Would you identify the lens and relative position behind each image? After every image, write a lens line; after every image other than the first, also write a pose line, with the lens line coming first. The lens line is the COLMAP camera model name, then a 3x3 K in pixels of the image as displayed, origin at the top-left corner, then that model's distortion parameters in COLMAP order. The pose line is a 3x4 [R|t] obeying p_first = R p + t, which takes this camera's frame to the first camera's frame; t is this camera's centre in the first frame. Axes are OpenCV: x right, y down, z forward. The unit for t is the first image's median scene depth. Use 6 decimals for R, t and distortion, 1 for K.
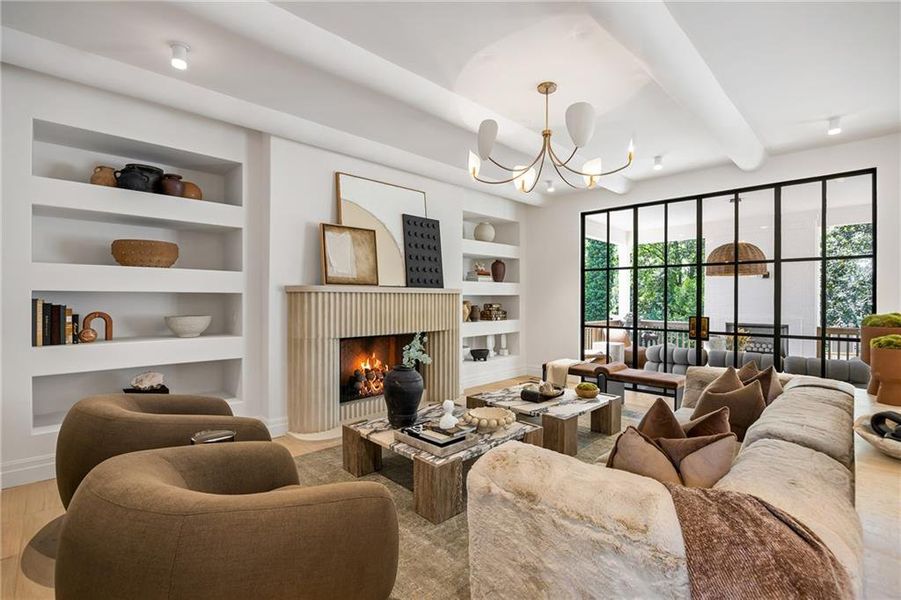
lens RADIAL K [[418.7, 0, 454.8], [0, 418.7, 297.9], [0, 0, 1]] dist [-0.003893, -0.001566]
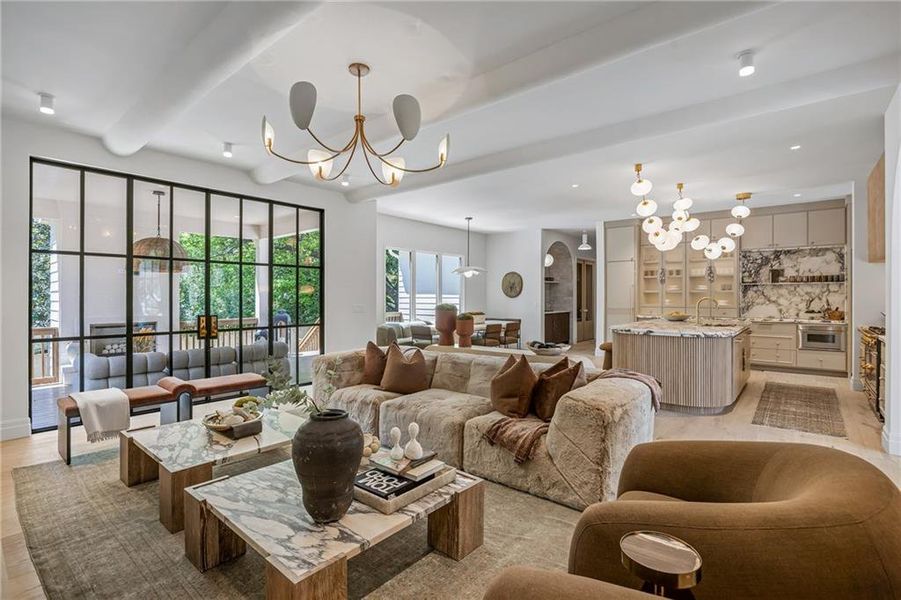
lens RADIAL K [[418.7, 0, 454.0], [0, 418.7, 297.4], [0, 0, 1]] dist [-0.003893, -0.001566]
pose [[-0.088232, -0.004189, 0.996091, -0.824106], [0.001753, 0.999989, 0.004360, 0.001824], [-0.996098, 0.002131, -0.088224, 0.998333]]
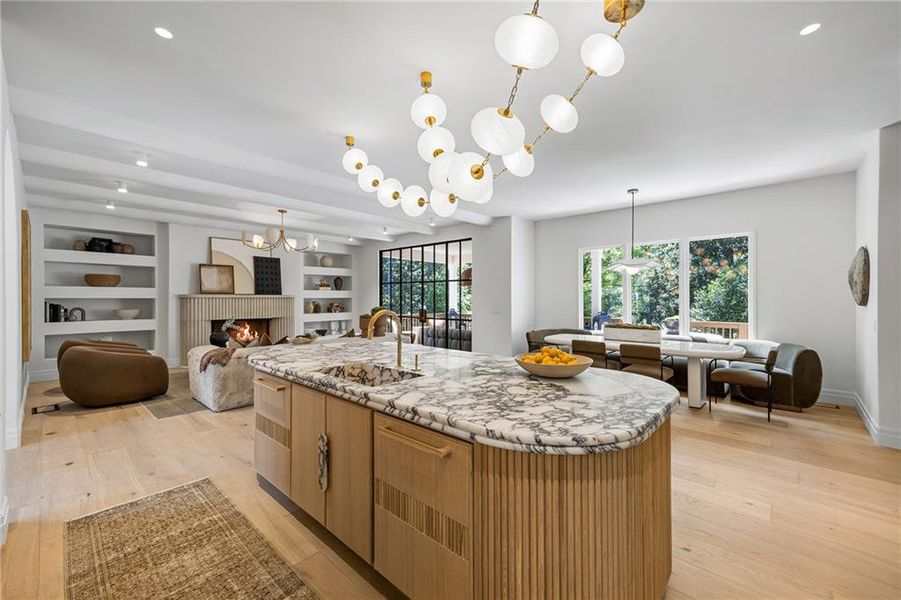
lens RADIAL K [[347.6, 0, 446.9], [0, 347.6, 299.0], [0, 0, 1]] dist [0.004011, 0.000992]
pose [[0.999594, -0.001942, 0.028427, 0.728204], [0.001794, 0.999985, 0.005222, -0.012334], [-0.028437, -0.005169, 0.999582, -0.629897]]
